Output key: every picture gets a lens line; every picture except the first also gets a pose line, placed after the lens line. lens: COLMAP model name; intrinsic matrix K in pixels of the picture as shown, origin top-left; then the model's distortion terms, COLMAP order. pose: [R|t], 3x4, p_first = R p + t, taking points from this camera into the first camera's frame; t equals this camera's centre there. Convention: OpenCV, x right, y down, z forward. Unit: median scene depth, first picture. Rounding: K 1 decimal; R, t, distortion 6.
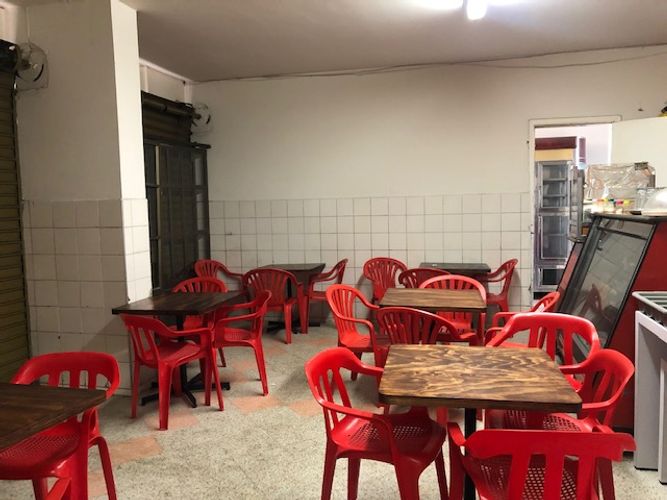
lens RADIAL K [[548.6, 0, 334.0], [0, 548.6, 244.3], [0, 0, 1]] dist [0.063936, -0.095700]
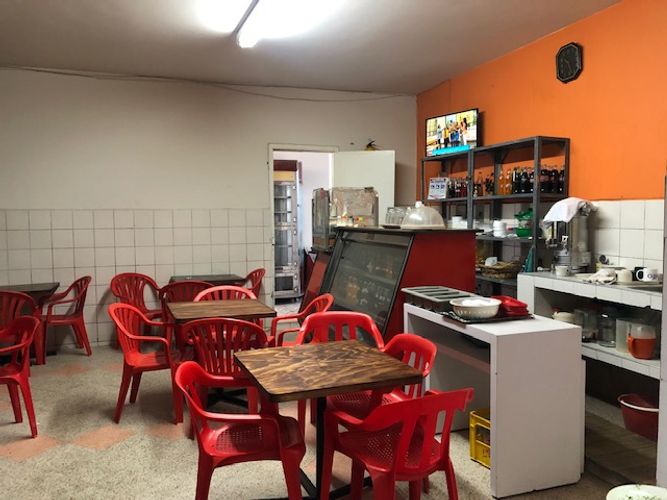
lens RADIAL K [[548.6, 0, 334.0], [0, 548.6, 244.3], [0, 0, 1]] dist [0.063936, -0.095700]
pose [[0.838654, -0.011866, 0.544535, -0.185680], [0.026212, 0.999484, -0.018590, 0.002001], [-0.544033, 0.029864, 0.838532, 0.014148]]
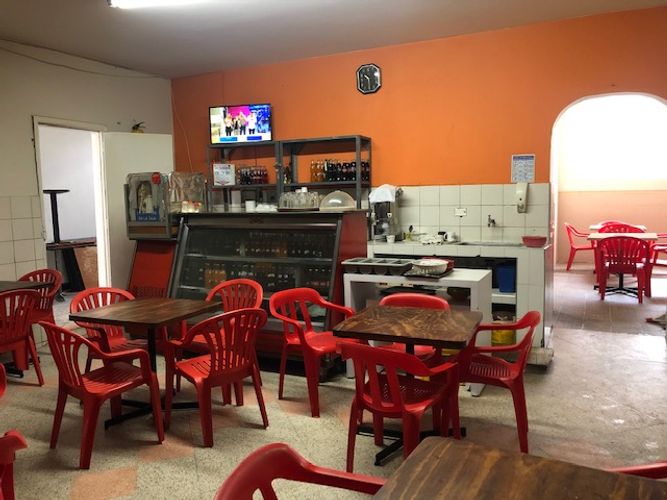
lens RADIAL K [[548.6, 0, 334.0], [0, 548.6, 244.3], [0, 0, 1]] dist [0.063936, -0.095700]
pose [[0.191886, -0.069353, 0.978964, -0.594507], [0.090541, 0.994497, 0.052707, -0.026585], [-0.977232, 0.078522, 0.197109, 0.484830]]
